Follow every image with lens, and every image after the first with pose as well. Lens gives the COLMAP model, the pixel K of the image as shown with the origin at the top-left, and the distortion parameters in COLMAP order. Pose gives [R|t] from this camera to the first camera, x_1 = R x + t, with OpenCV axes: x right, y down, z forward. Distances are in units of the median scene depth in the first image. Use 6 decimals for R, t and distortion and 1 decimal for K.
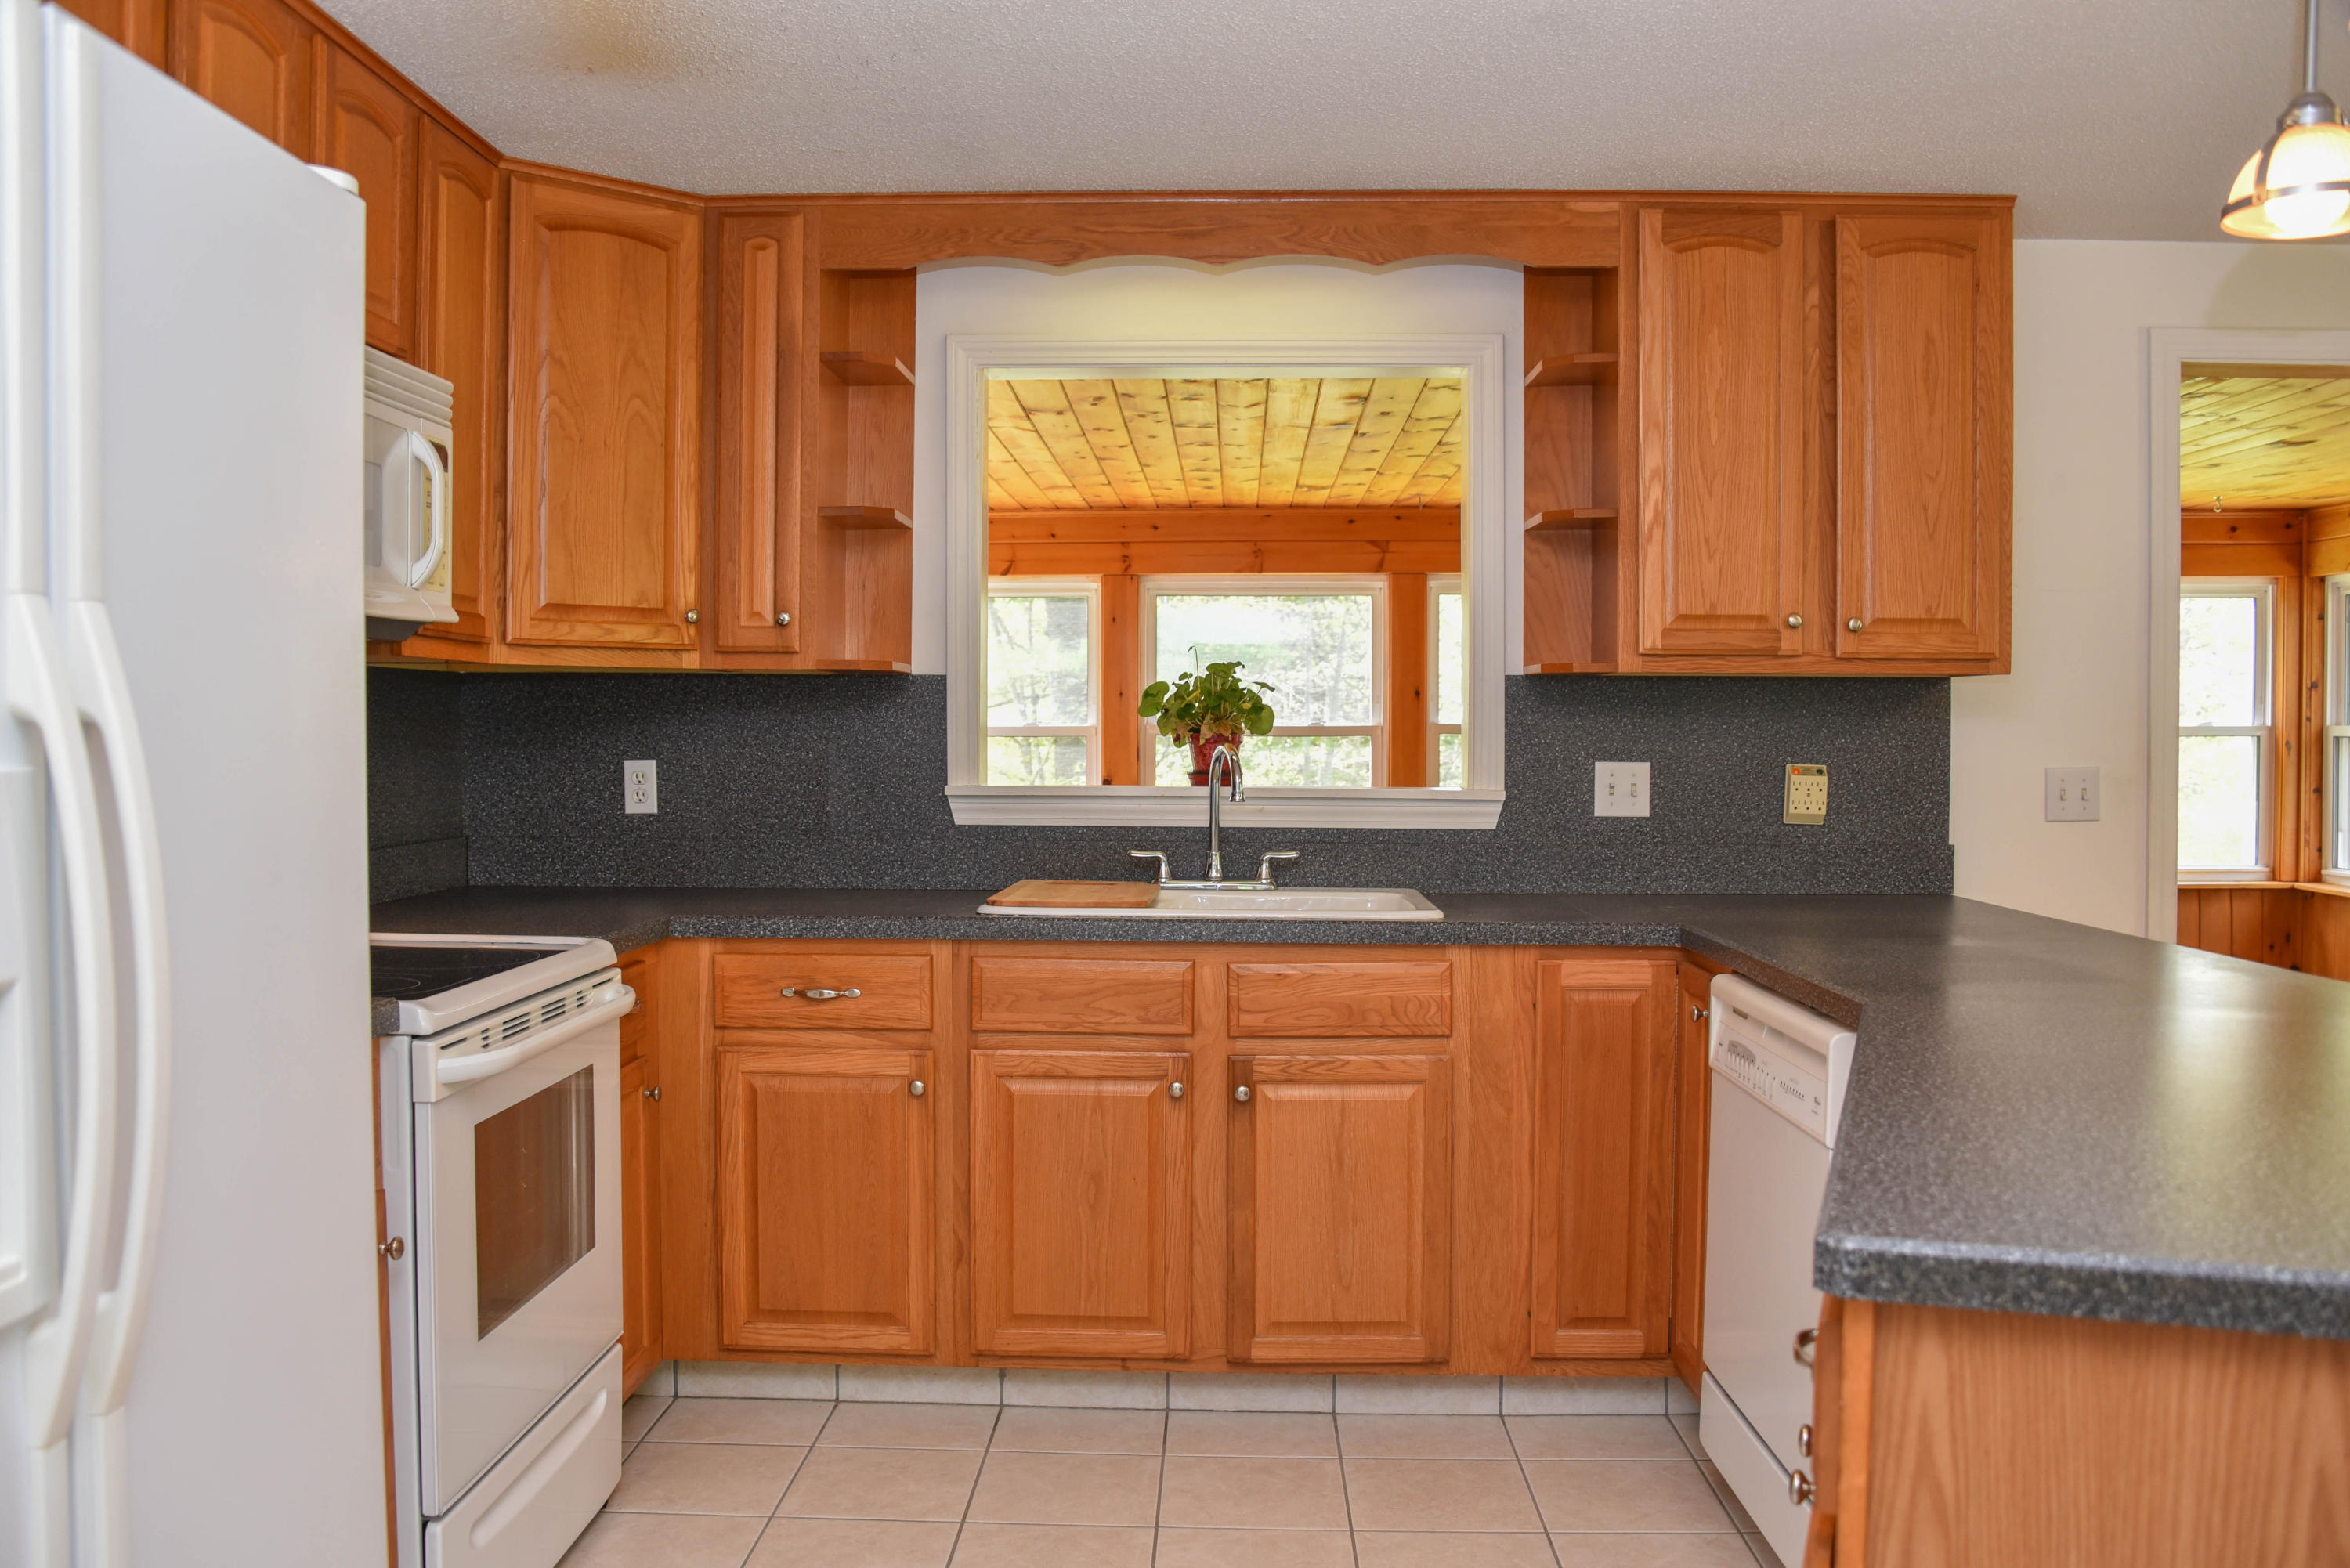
lens RADIAL K [[1851.2, 0, 1170.6], [0, 1851.2, 848.7], [0, 0, 1]] dist [-0.194295, -0.004586]
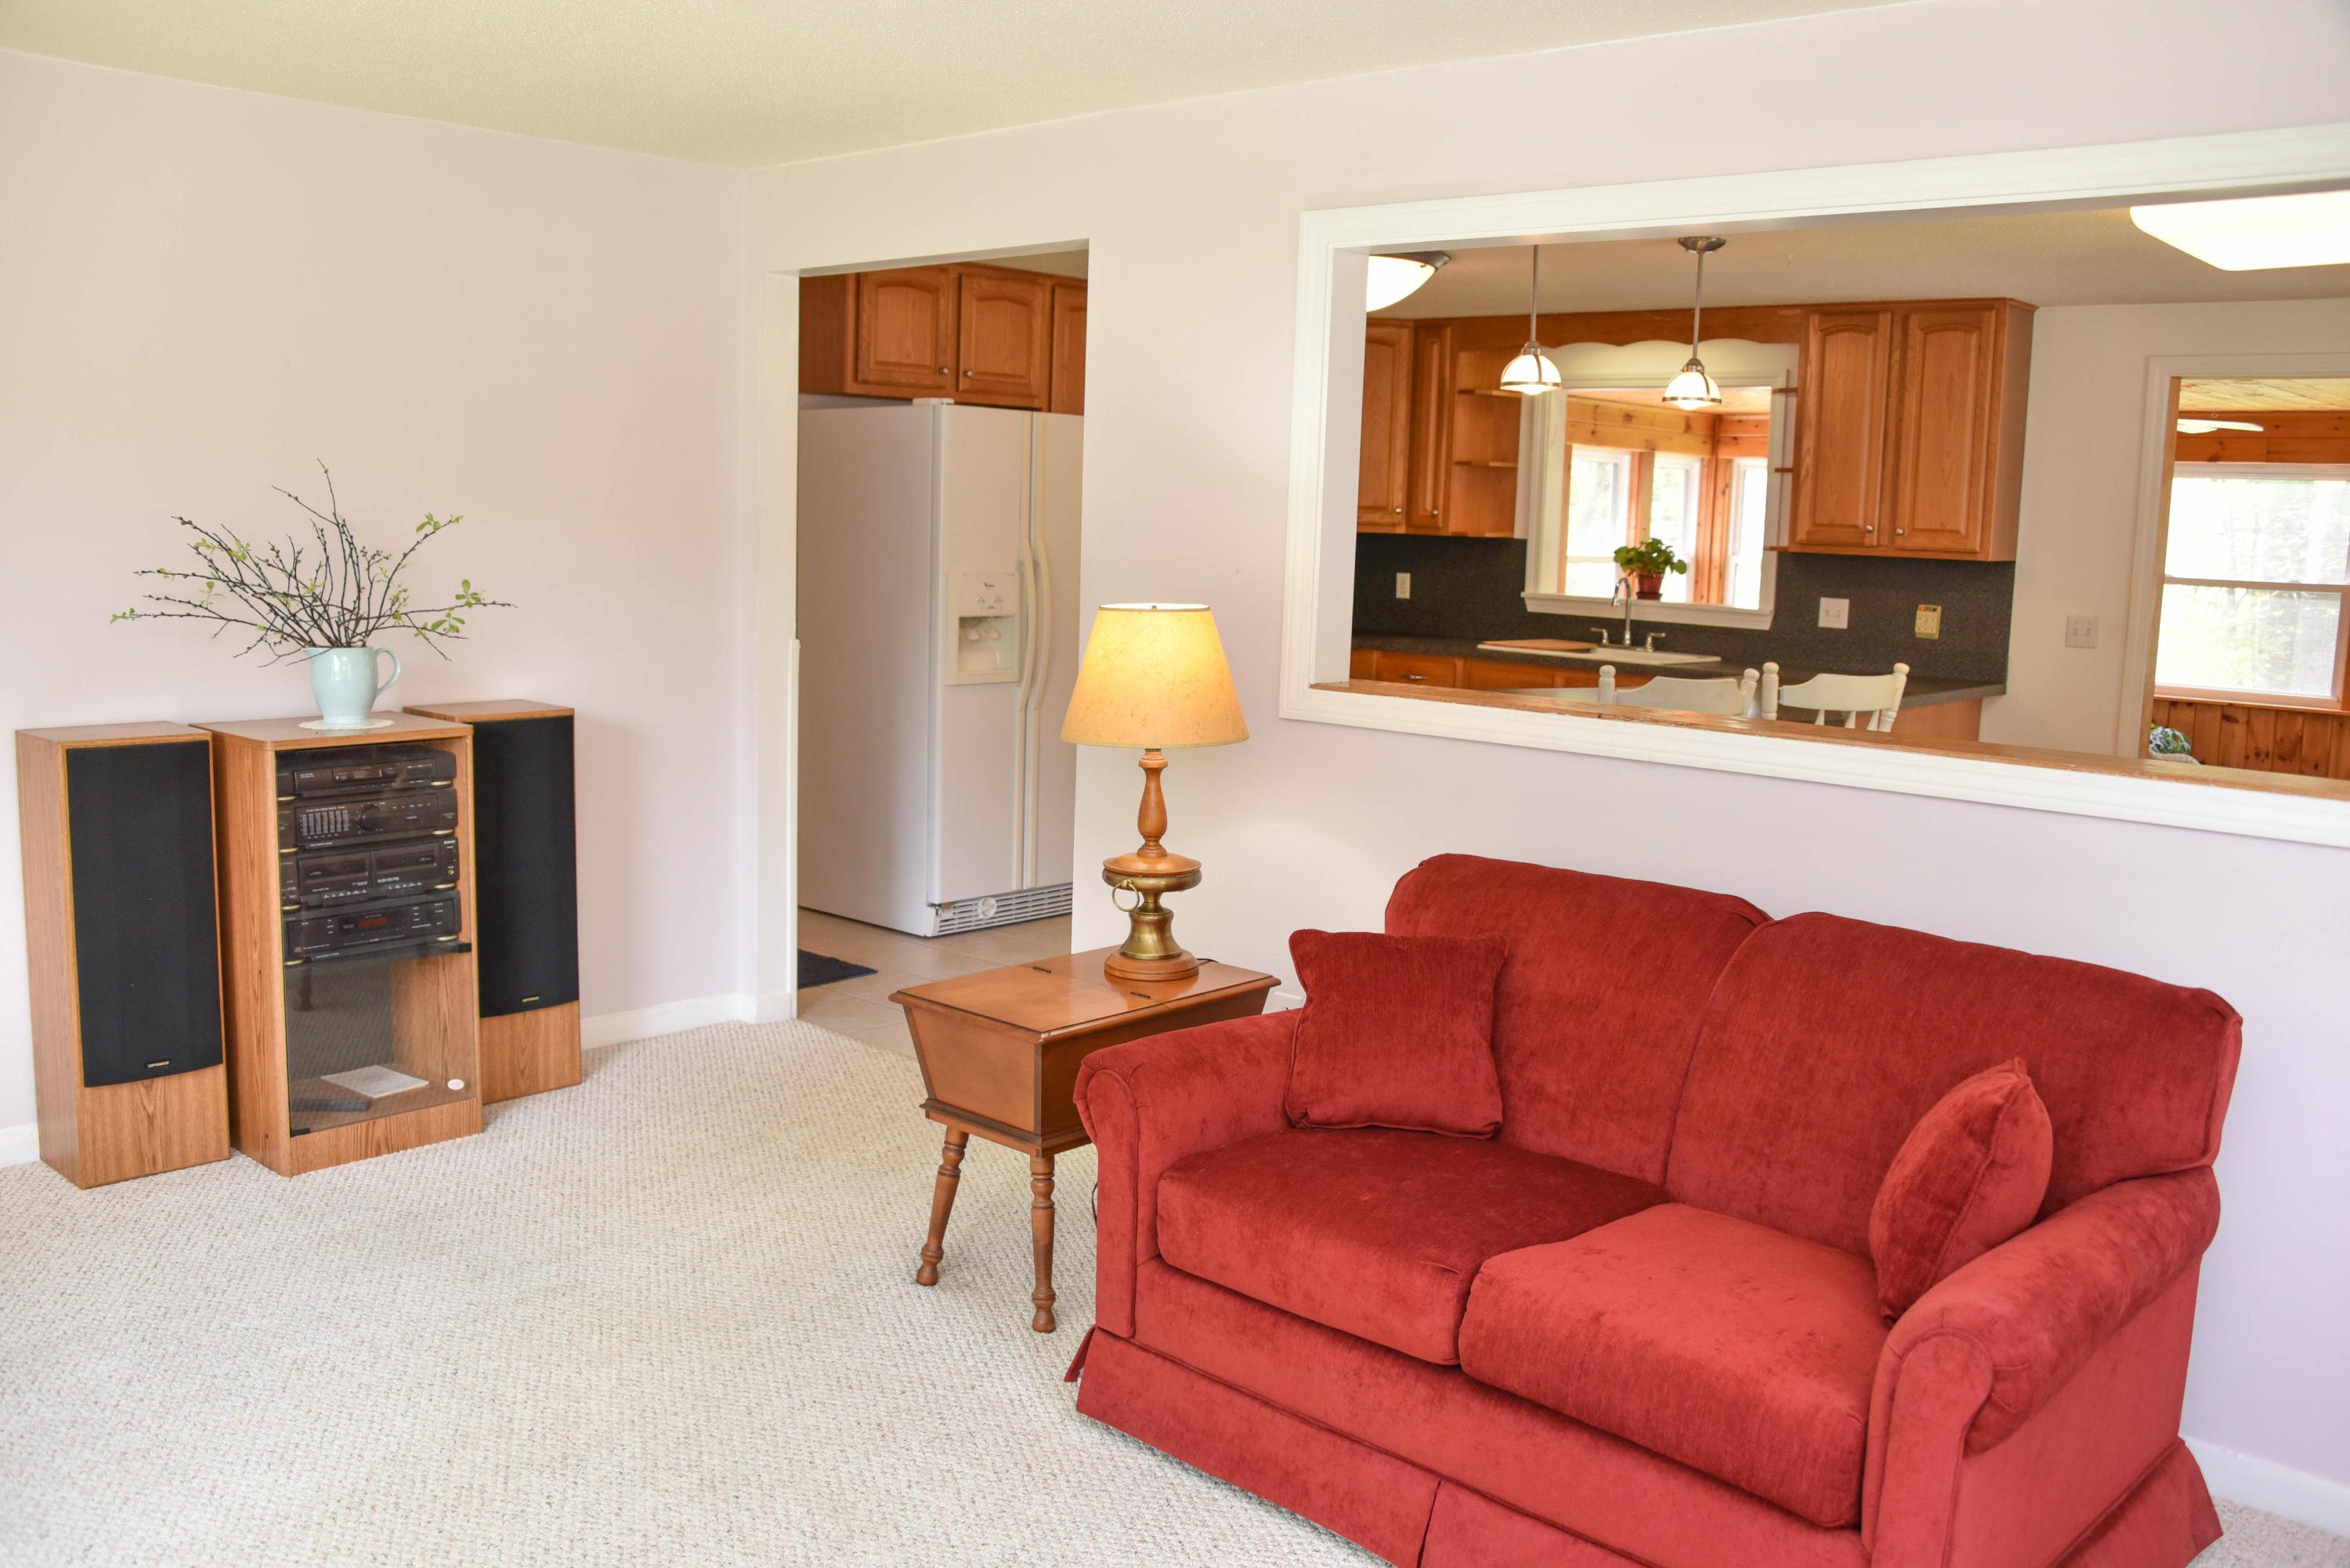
lens RADIAL K [[1921.8, 0, 1175.0], [0, 1921.8, 784.0], [0, 0, 1]] dist [-0.284452, -0.000646]
pose [[0.760102, 0.104888, -0.641283, 0.999528], [-0.063183, 0.994140, 0.087711, 0.018437], [0.646725, -0.026151, 0.762275, -0.914103]]
